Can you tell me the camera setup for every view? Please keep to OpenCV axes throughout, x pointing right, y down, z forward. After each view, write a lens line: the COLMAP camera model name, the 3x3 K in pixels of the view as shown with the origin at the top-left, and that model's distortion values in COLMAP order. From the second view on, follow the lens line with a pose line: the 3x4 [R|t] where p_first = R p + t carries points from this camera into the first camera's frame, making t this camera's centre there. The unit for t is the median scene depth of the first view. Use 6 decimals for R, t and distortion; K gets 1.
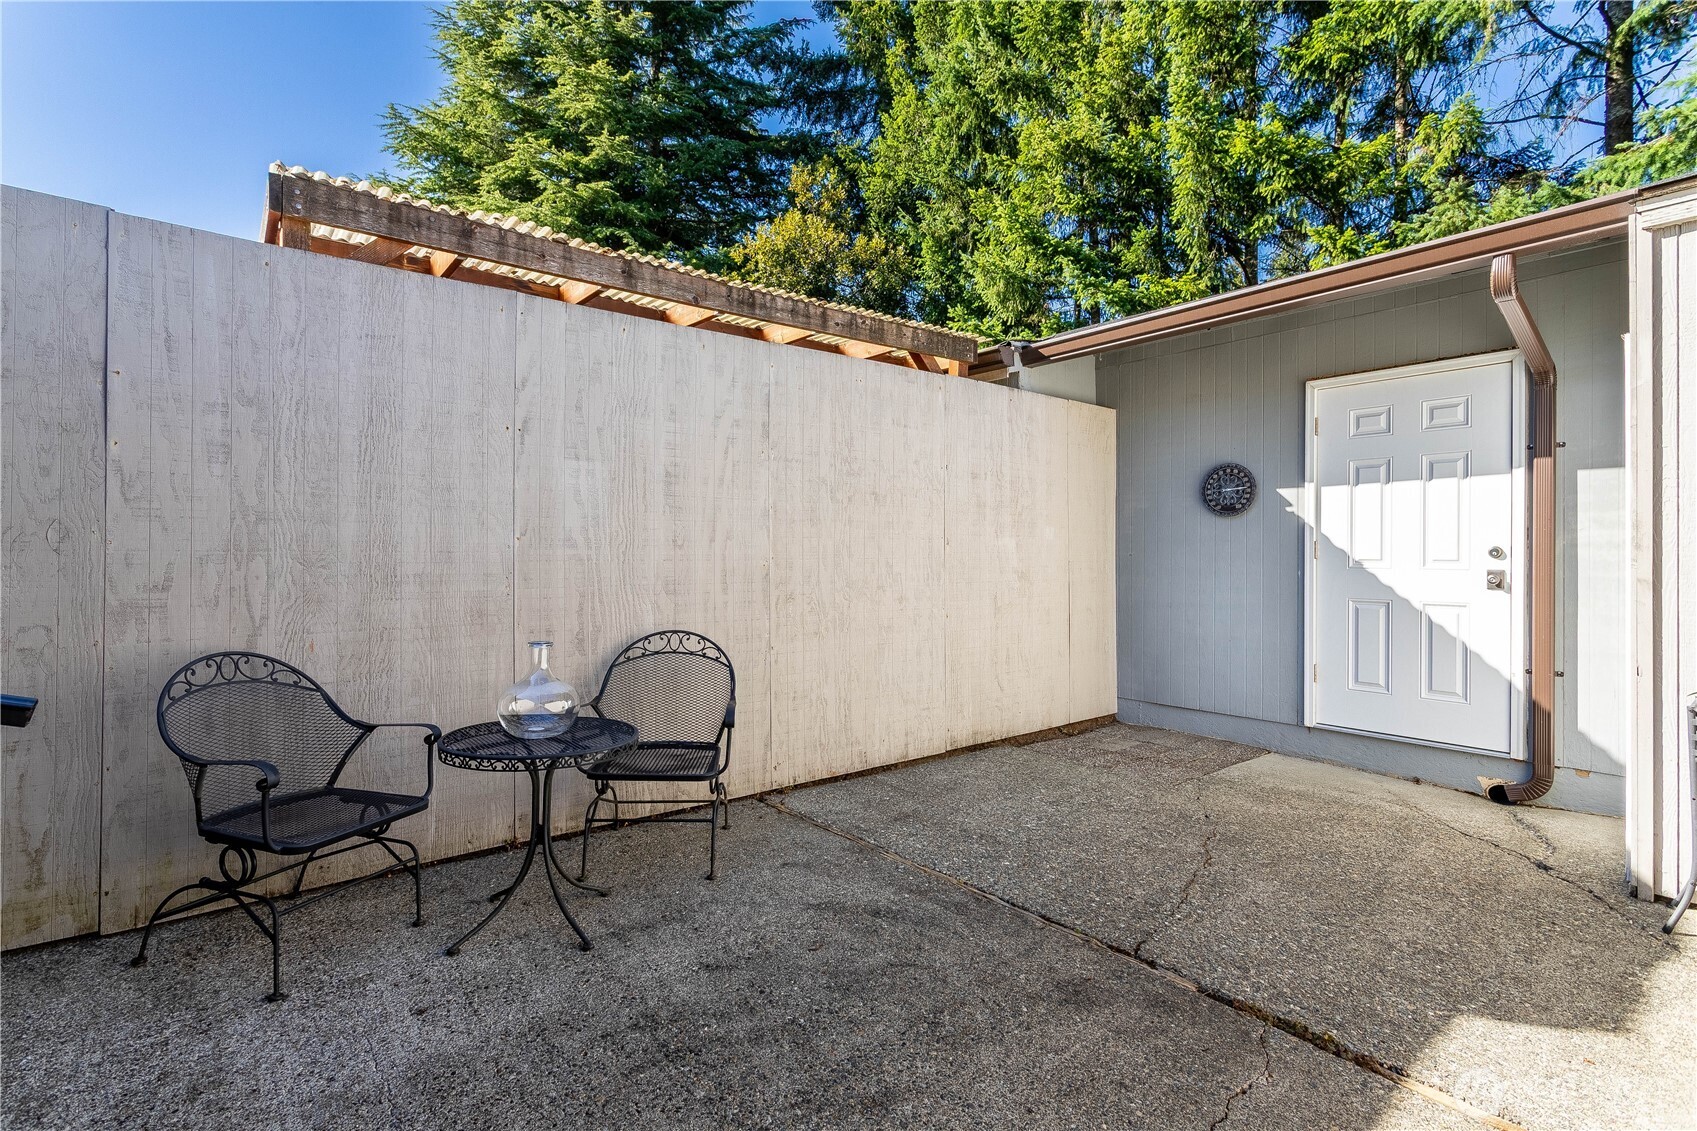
lens RADIAL K [[800.9, 0, 841.5], [0, 800.9, 549.0], [0, 0, 1]] dist [0.002386, 0.001911]
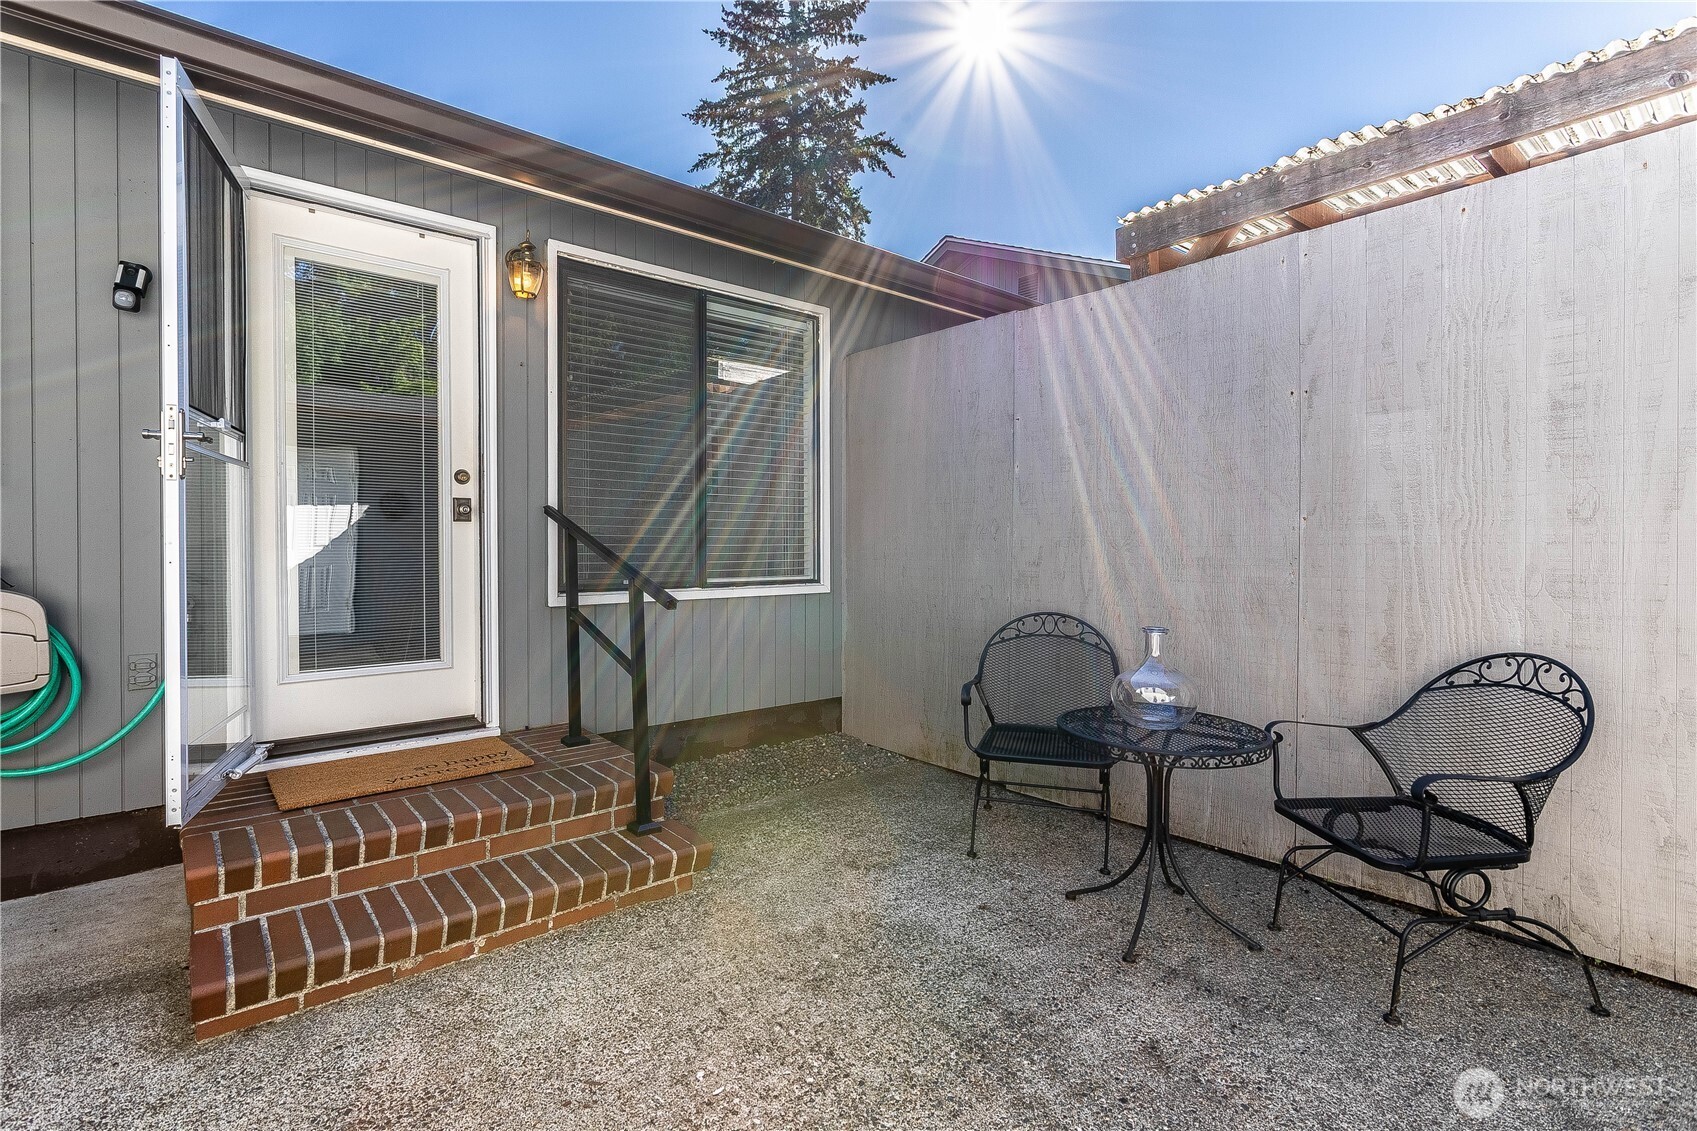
lens RADIAL K [[800.9, 0, 841.5], [0, 800.9, 549.0], [0, 0, 1]] dist [0.002386, 0.001911]
pose [[0.018001, -0.005619, -0.999822, 0.475331], [0.005169, 0.999971, -0.005527, 0.023027], [0.999825, -0.005069, 0.018030, 0.518265]]
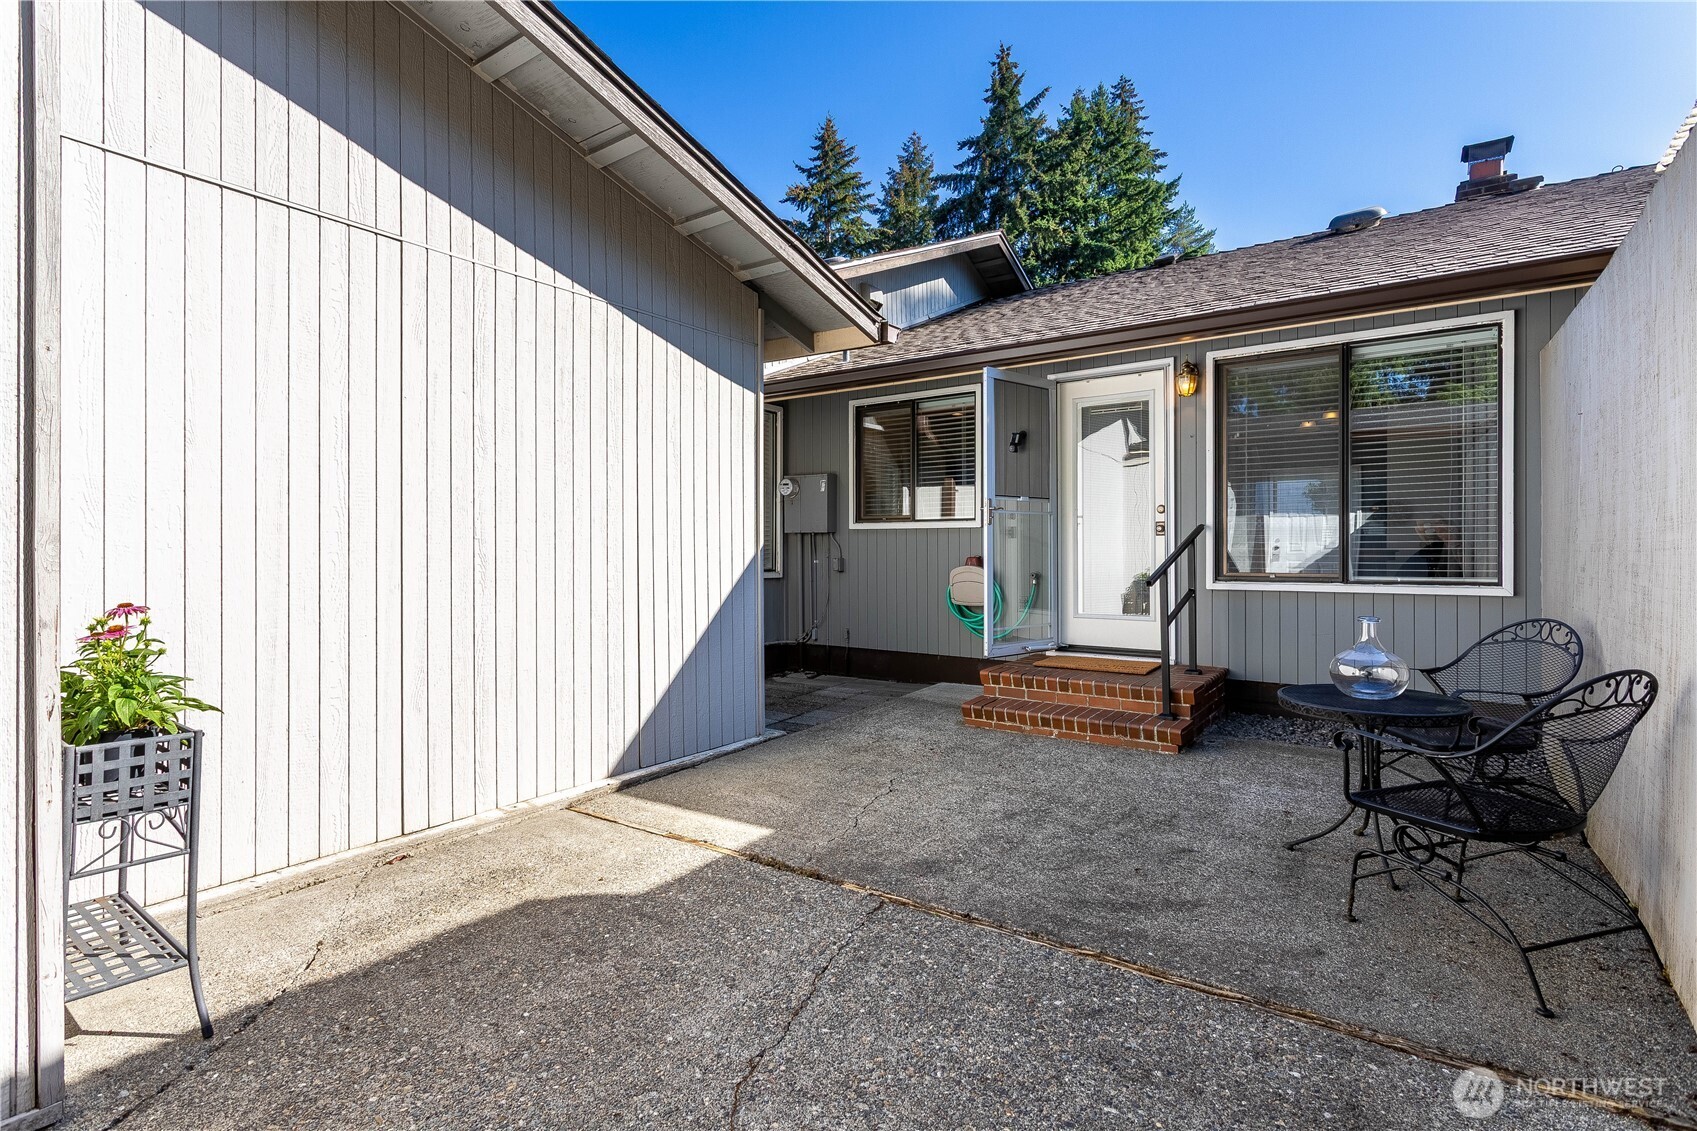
lens RADIAL K [[800.9, 0, 841.5], [0, 800.9, 549.0], [0, 0, 1]] dist [0.002386, 0.001911]
pose [[-0.965578, -0.005470, -0.260057, 0.567036], [-0.004152, 0.999976, -0.005617, 0.021059], [0.260081, -0.004344, -0.965577, 1.631207]]
